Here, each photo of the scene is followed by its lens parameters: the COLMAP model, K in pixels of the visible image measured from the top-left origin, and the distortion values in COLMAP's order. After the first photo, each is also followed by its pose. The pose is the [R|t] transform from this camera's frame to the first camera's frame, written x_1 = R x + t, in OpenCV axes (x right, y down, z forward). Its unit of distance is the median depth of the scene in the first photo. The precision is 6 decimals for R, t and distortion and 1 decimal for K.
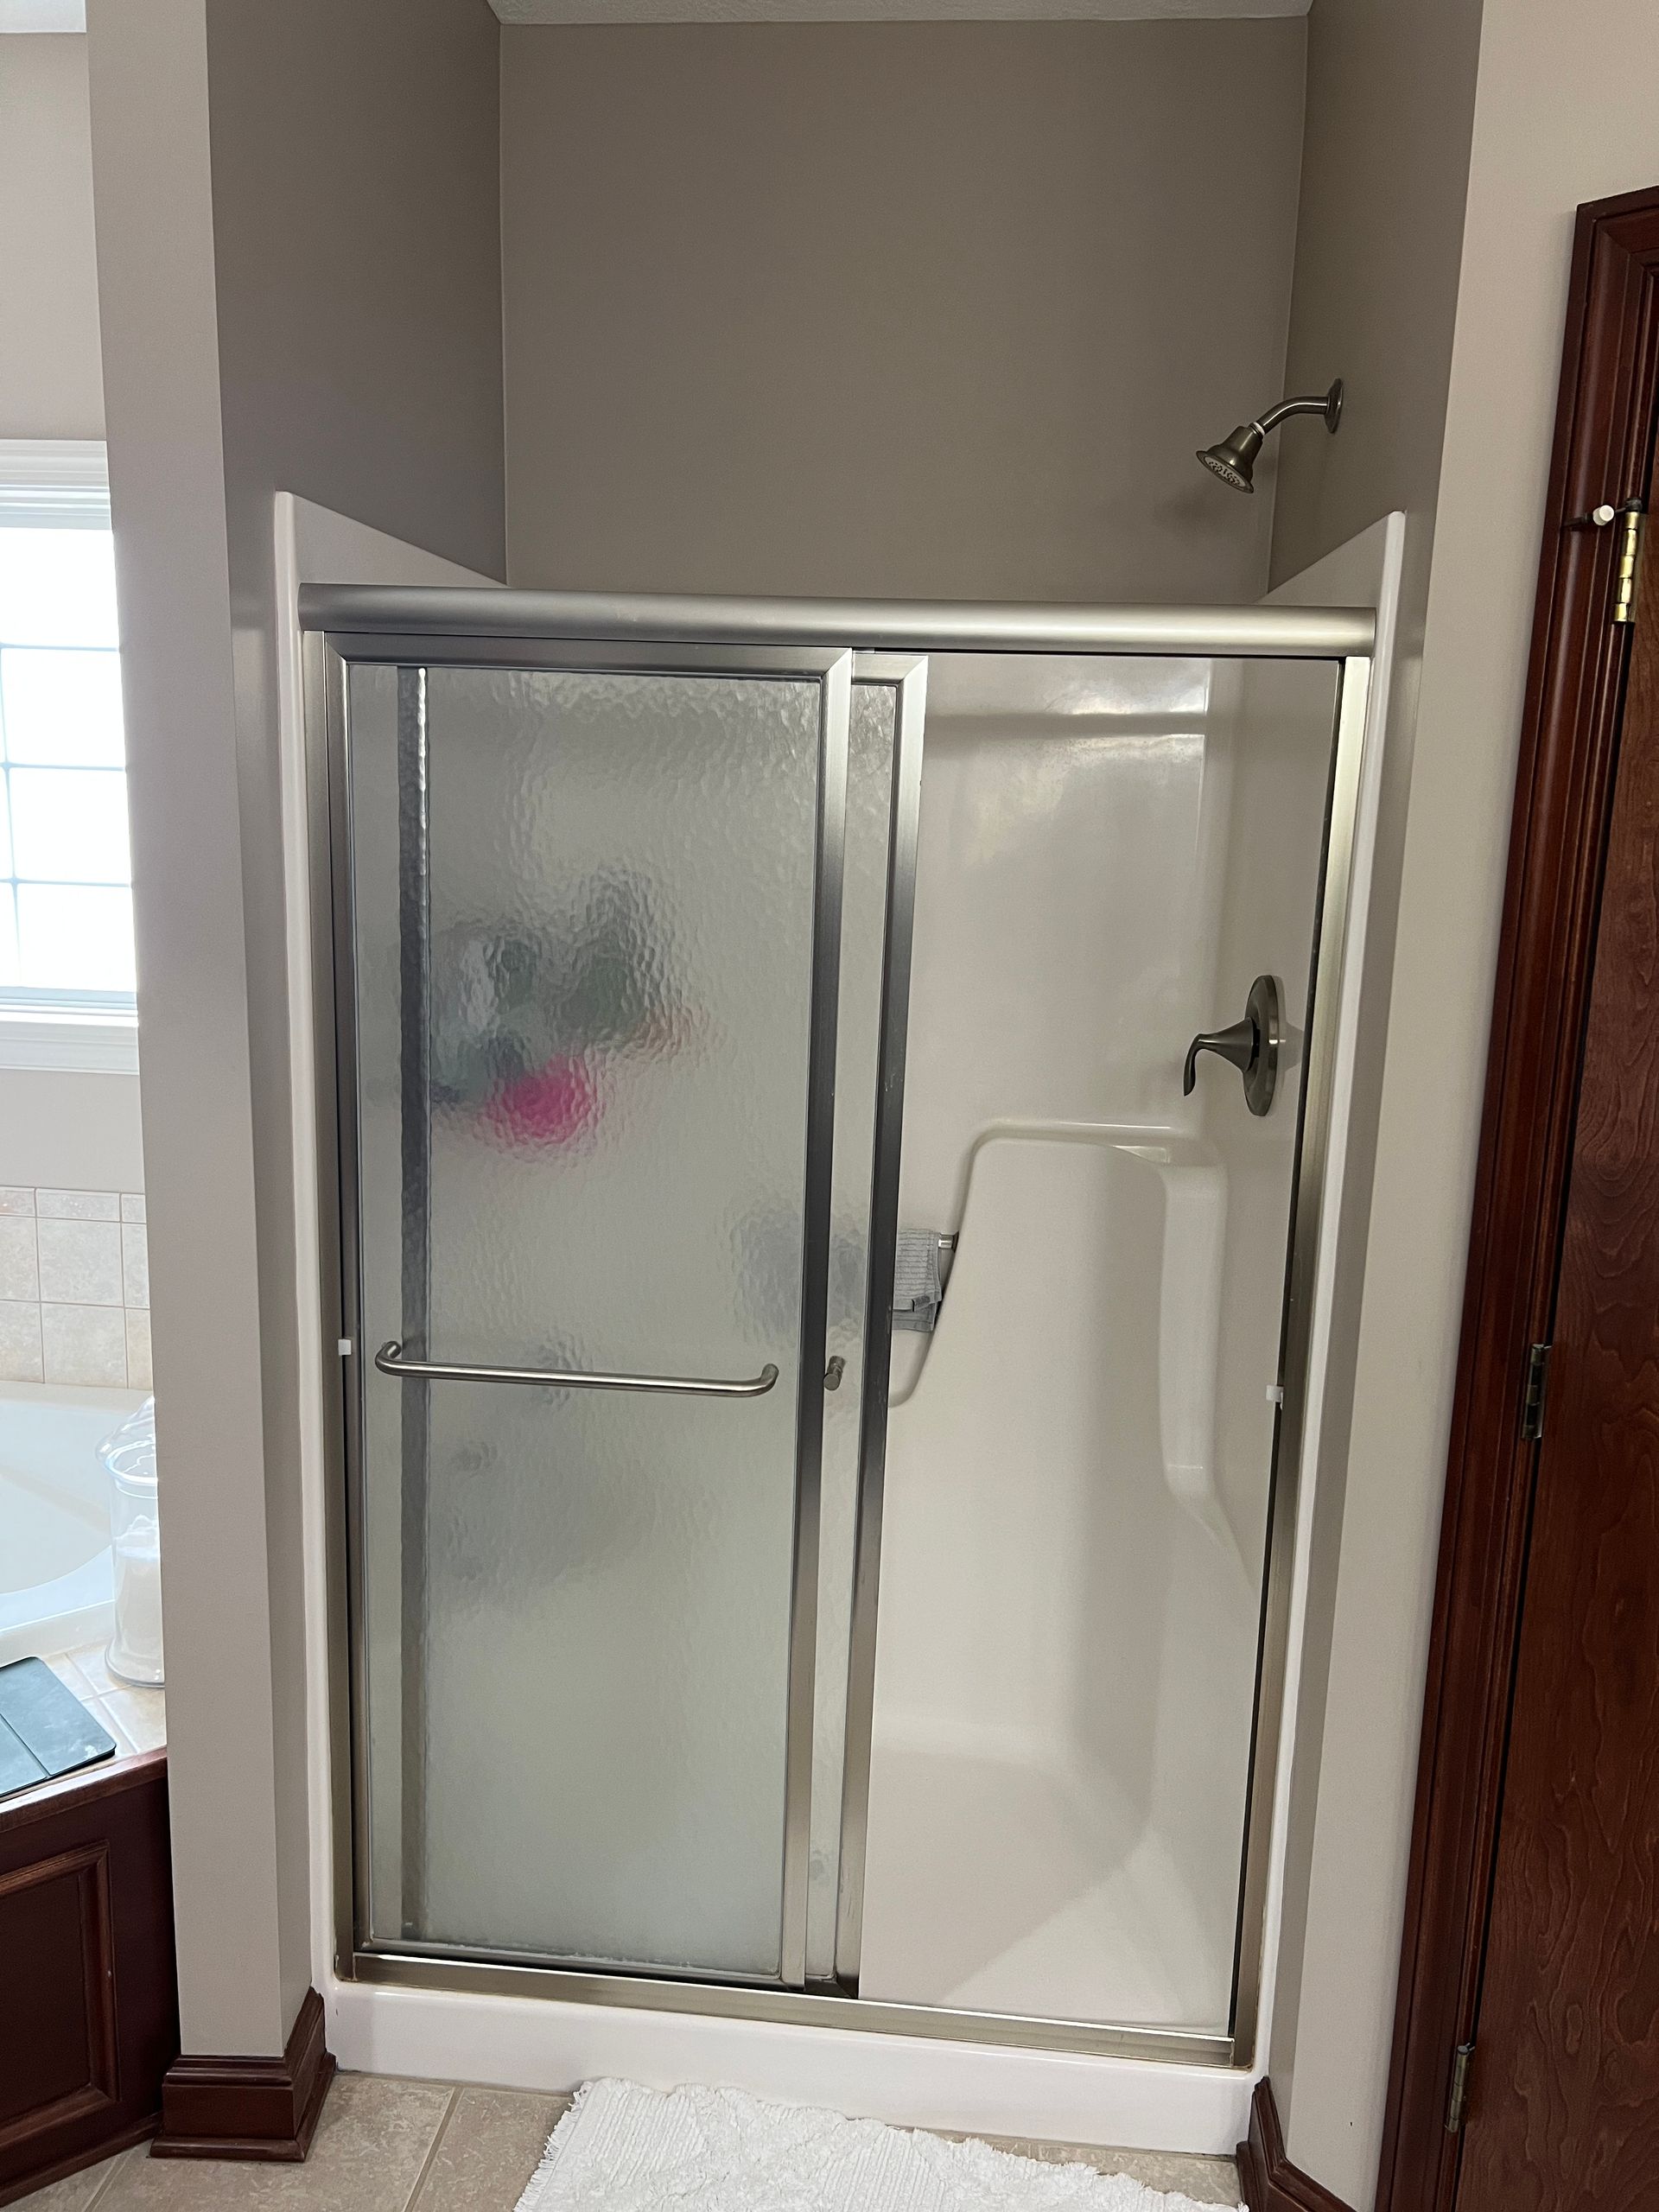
lens RADIAL K [[1685.6, 0, 829.5], [0, 1685.6, 1106.0], [0, 0, 1]] dist [0.041014, -0.043925]
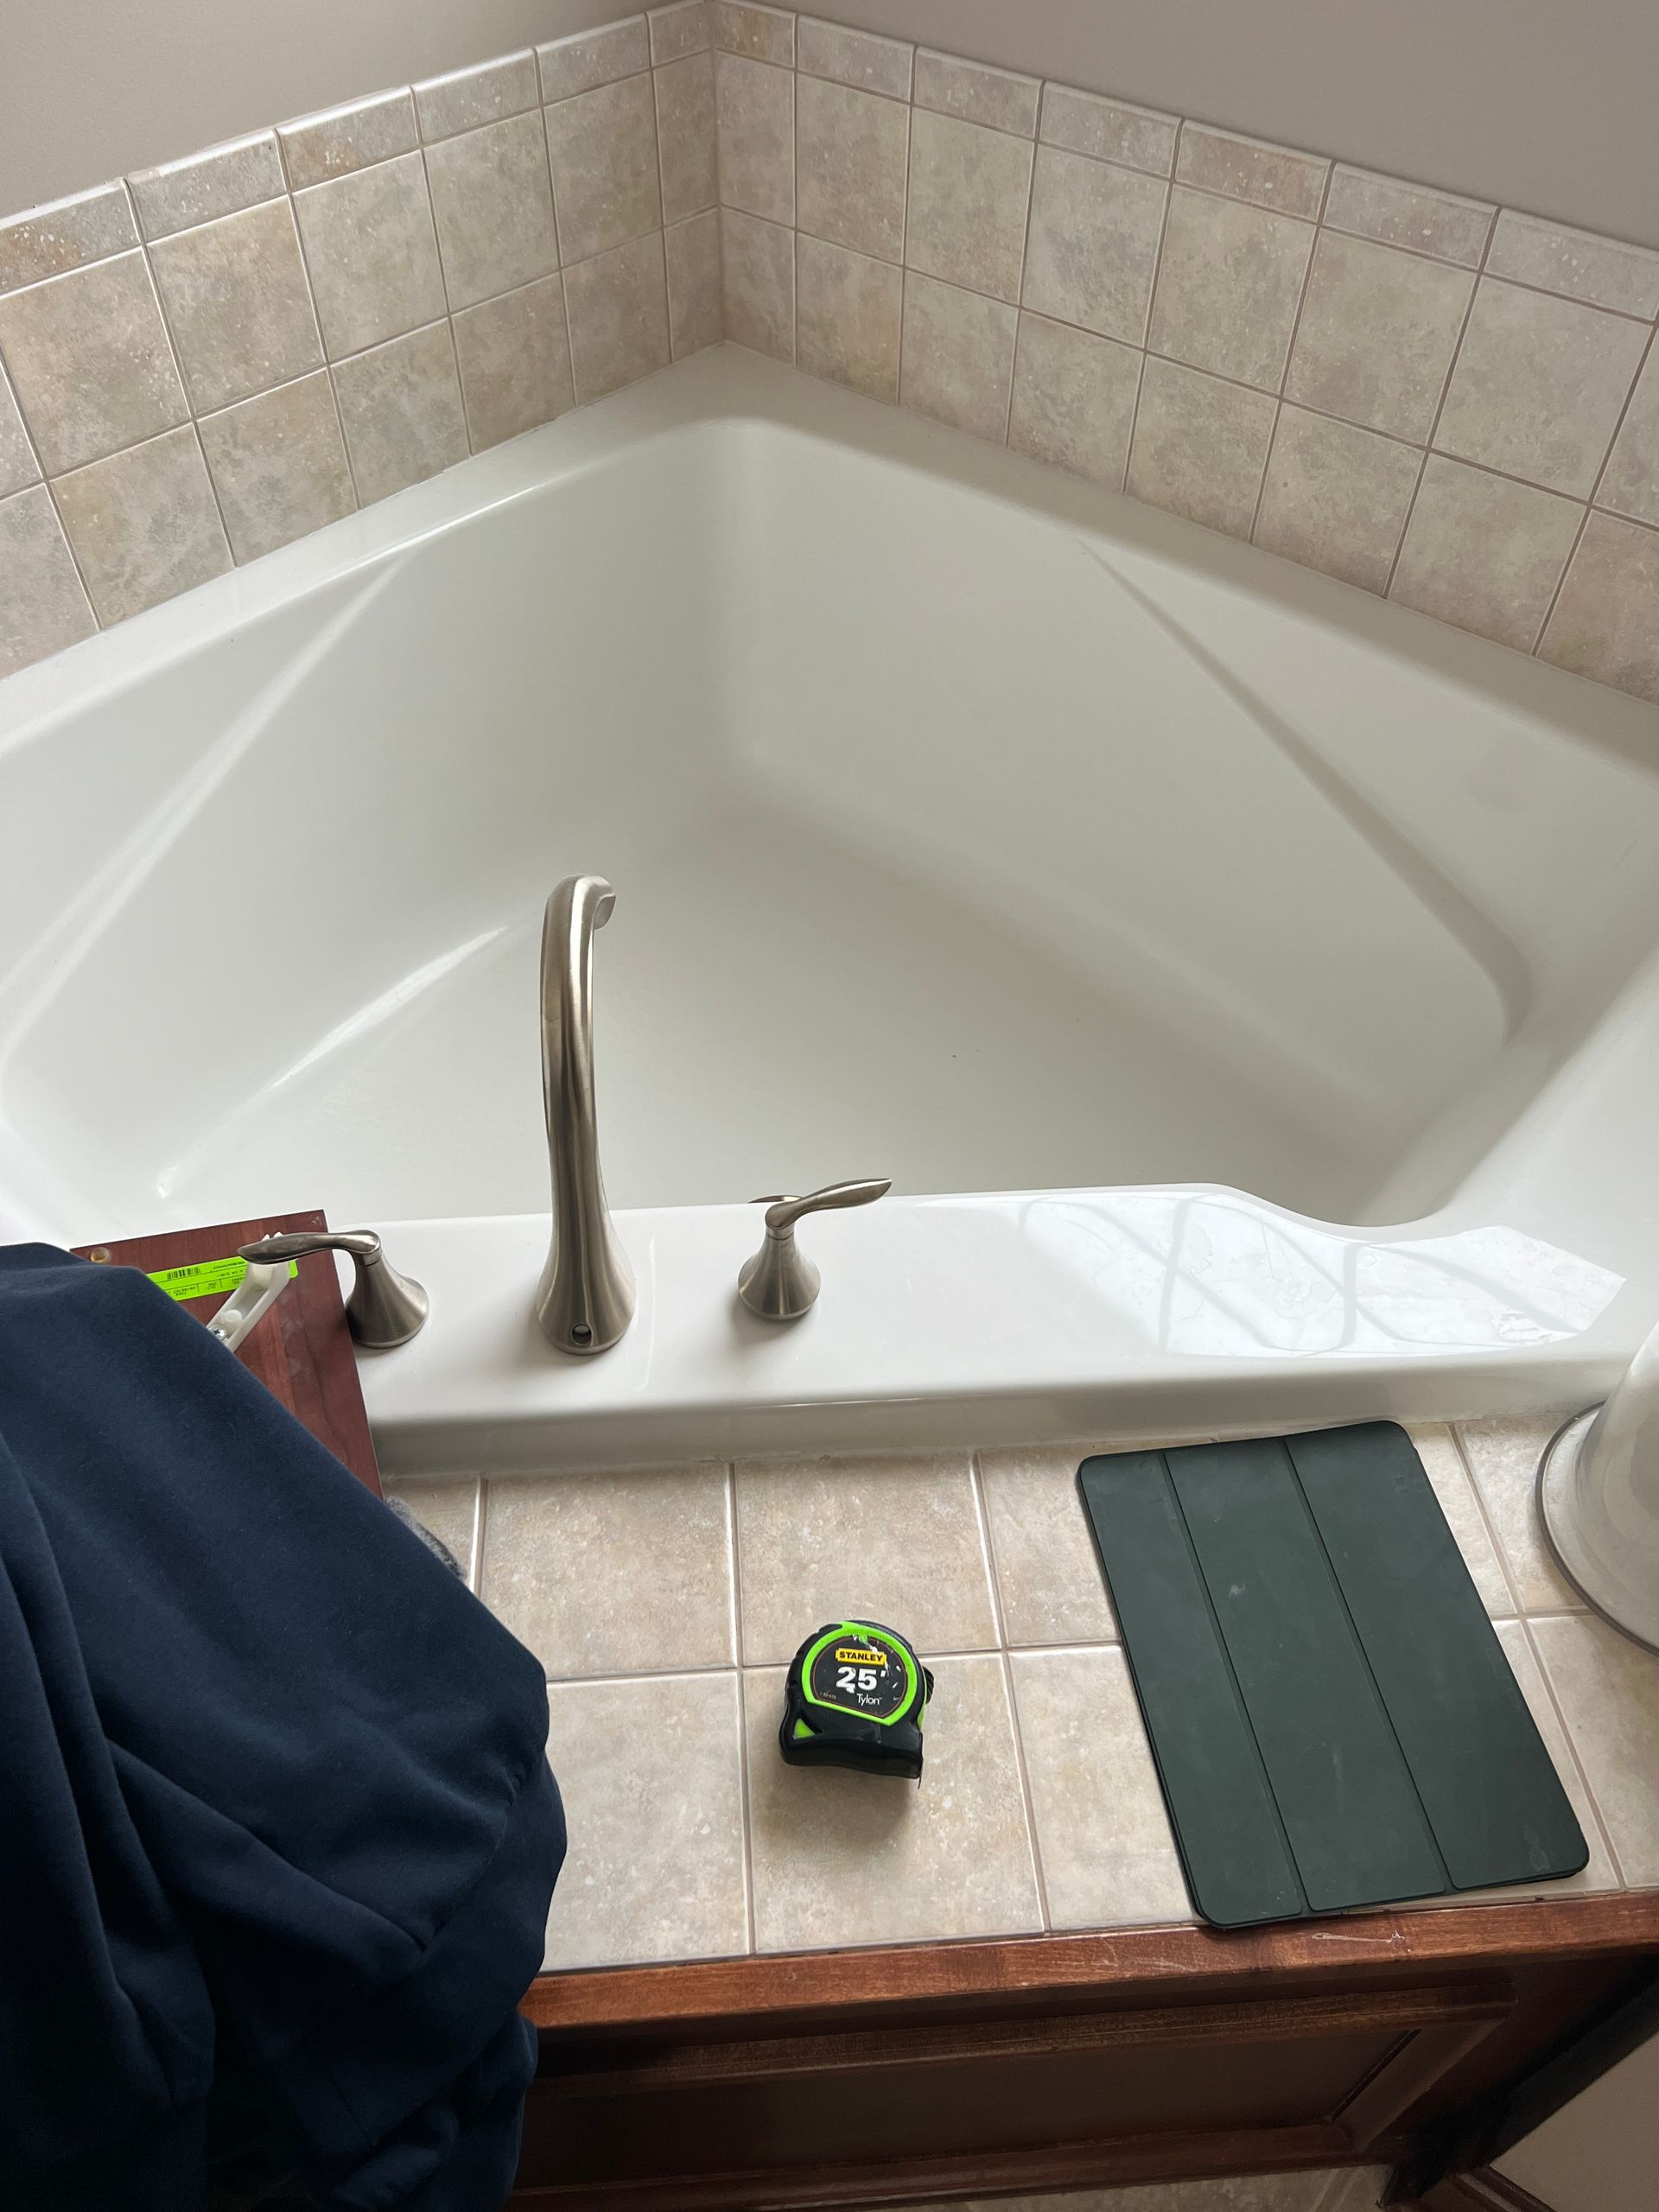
lens RADIAL K [[1685.6, 0, 829.5], [0, 1685.6, 1106.0], [0, 0, 1]] dist [0.041014, -0.043925]
pose [[0.823444, 0.404953, -0.397432, -0.330155], [-0.087513, 0.782711, 0.616203, -0.030084], [0.560608, -0.472628, 0.679957, 0.455513]]
